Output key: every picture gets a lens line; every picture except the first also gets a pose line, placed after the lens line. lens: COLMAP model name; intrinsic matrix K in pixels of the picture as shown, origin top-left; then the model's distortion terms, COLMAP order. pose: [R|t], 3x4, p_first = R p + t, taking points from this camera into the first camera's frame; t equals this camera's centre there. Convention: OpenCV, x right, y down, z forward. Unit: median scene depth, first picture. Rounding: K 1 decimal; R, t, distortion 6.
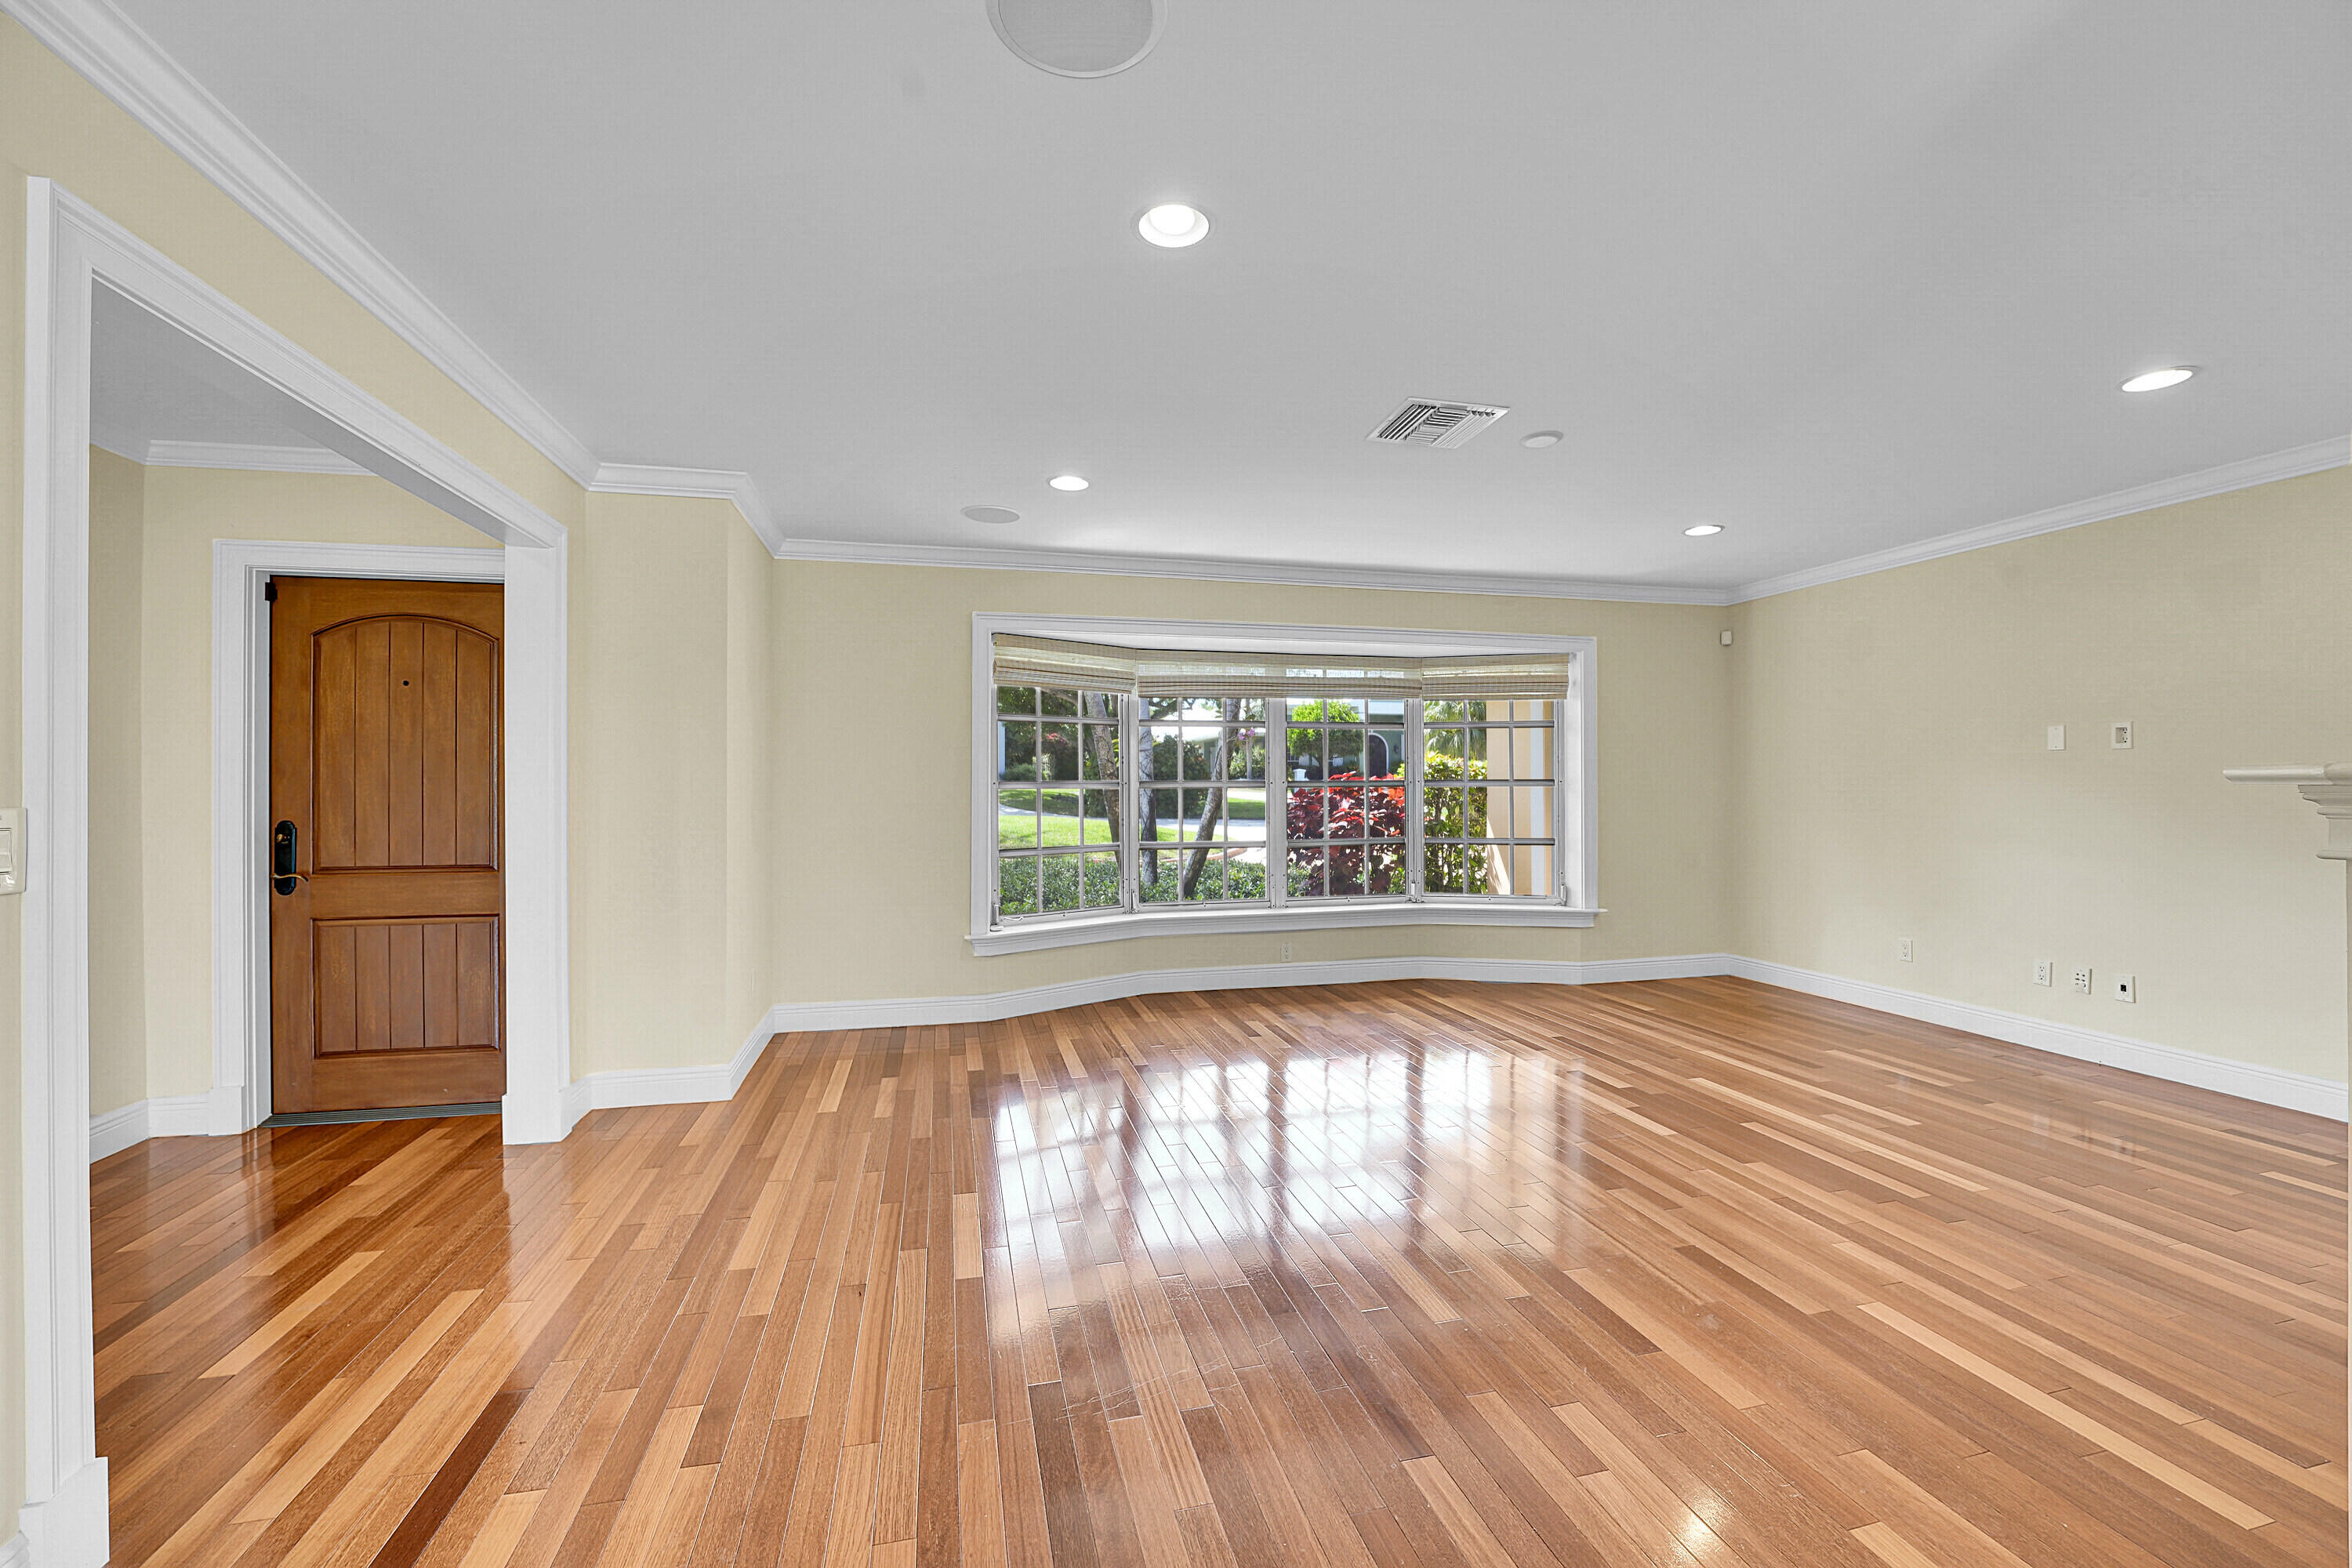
lens RADIAL K [[962.0, 0, 1173.7], [0, 962.0, 778.4], [0, 0, 1]] dist [-0.024471, -0.000303]
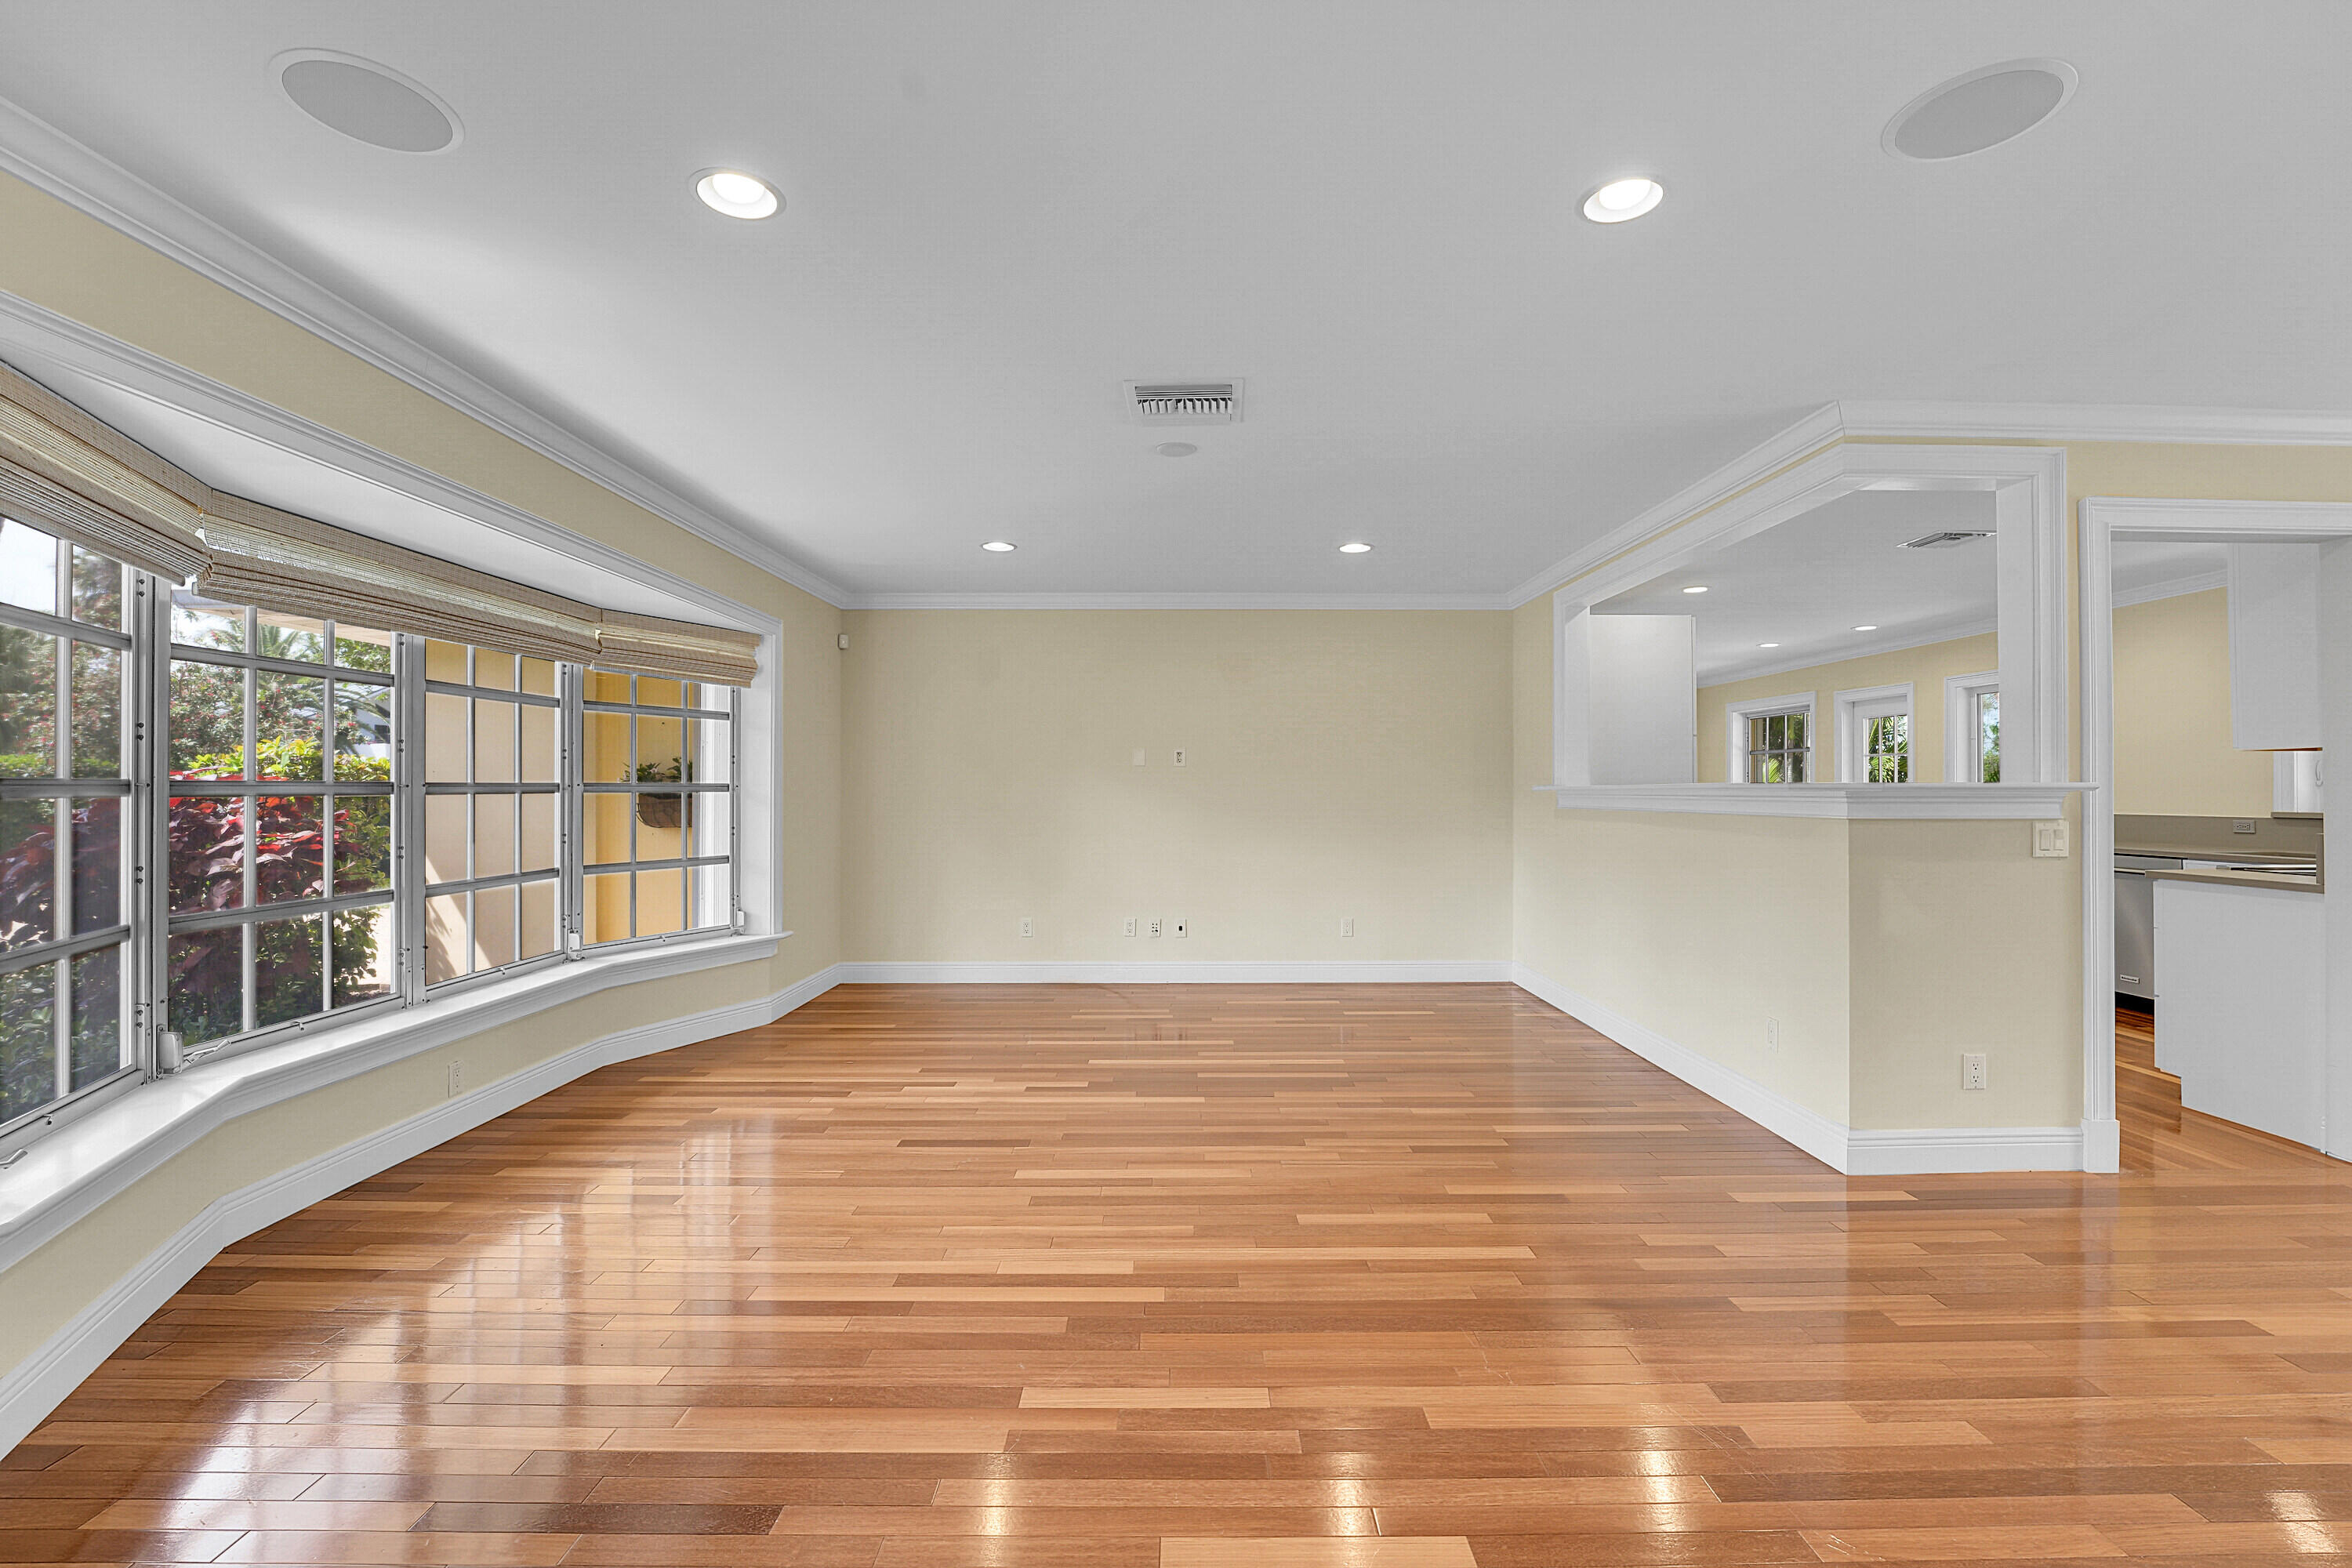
lens RADIAL K [[1043.6, 0, 1179.3], [0, 1043.6, 790.4], [0, 0, 1]] dist [-0.016415, -0.000463]
pose [[0.216783, -0.003290, 0.976214, -0.484461], [-0.006787, 0.999965, 0.004877, -0.000592], [-0.976196, -0.007683, 0.216753, 0.531584]]
